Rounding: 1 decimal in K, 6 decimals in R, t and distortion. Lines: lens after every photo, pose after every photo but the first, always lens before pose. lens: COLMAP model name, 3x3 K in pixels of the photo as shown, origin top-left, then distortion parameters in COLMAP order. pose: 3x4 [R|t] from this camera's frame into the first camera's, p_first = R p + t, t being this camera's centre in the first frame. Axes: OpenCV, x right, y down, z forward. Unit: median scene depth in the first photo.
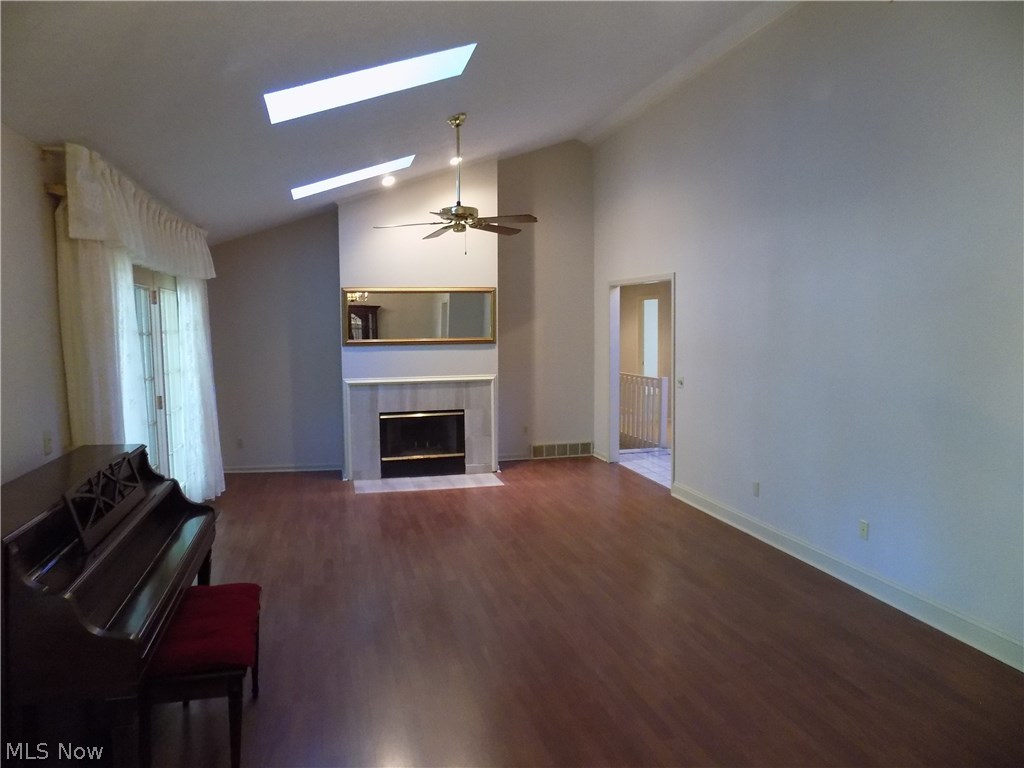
lens RADIAL K [[684.1, 0, 512.0], [0, 684.1, 384.0], [0, 0, 1]] dist [-0.082852, 0.083663]
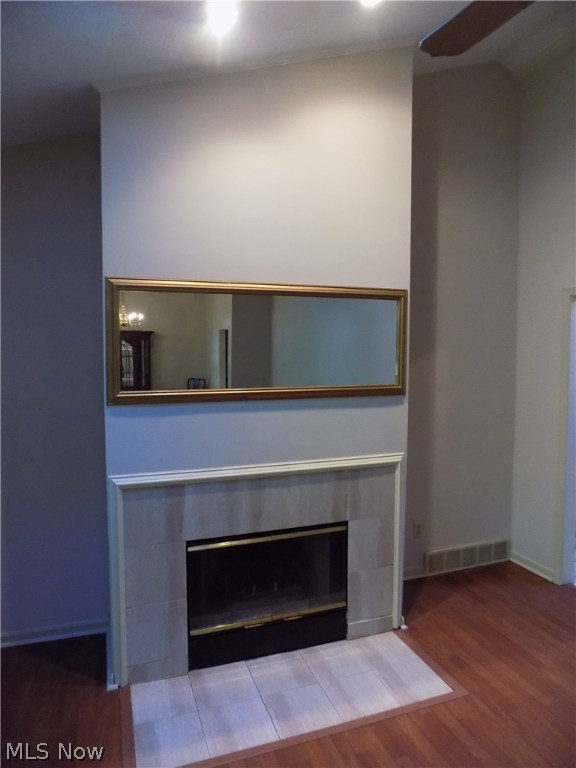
lens RADIAL K [[513.1, 0, 299.3], [0, 513.1, 381.0], [0, 0, 1]] dist [-0.082852, 0.083663]
pose [[0.994309, 0.001951, 0.106520, -0.148784], [0.001040, 0.999607, -0.028020, -0.059195], [-0.106533, 0.027971, 0.993916, 0.612886]]
